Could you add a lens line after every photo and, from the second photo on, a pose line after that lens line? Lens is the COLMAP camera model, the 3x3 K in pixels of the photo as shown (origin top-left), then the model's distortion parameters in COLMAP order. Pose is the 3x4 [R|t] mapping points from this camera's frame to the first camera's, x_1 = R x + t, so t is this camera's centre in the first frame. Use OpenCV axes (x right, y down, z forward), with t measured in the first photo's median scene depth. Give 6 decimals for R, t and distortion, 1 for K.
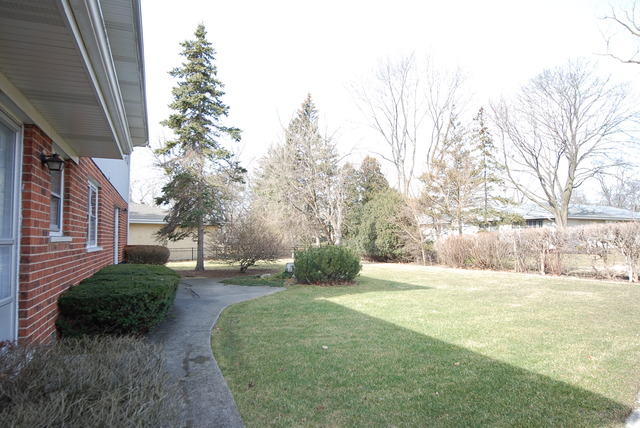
lens RADIAL K [[427.4, 0, 319.1], [0, 427.4, 220.9], [0, 0, 1]] dist [-0.090396, 0.058788]
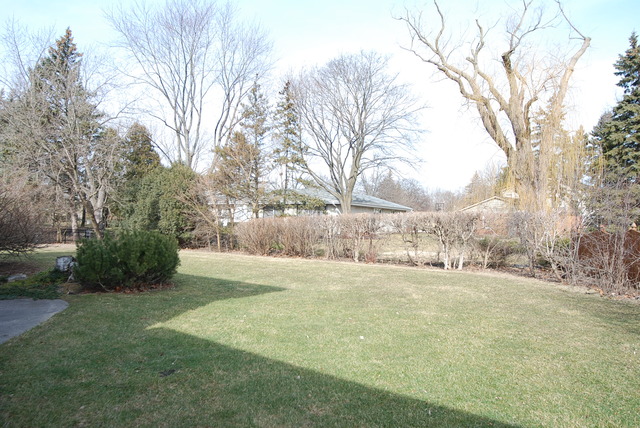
lens RADIAL K [[427.4, 0, 319.1], [0, 427.4, 220.9], [0, 0, 1]] dist [-0.090396, 0.058788]
pose [[0.846790, 0.021404, 0.531496, -0.042339], [-0.044950, 0.998495, 0.031406, 0.004361], [-0.530024, -0.050485, 0.846478, 0.148849]]
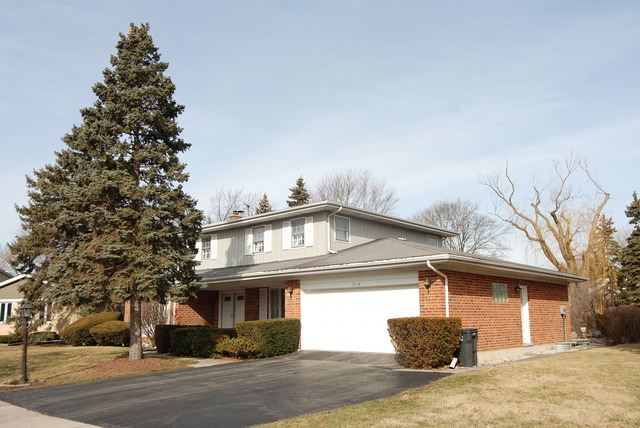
lens RADIAL K [[555.8, 0, 320.0], [0, 555.8, 214.0], [0, 0, 1]] dist [-0.003822, -0.002512]
pose [[0.891868, 0.081892, 0.444820, -0.804741], [-0.012541, 0.987572, -0.156669, -0.007960], [-0.452121, 0.134149, 0.881811, -0.603961]]
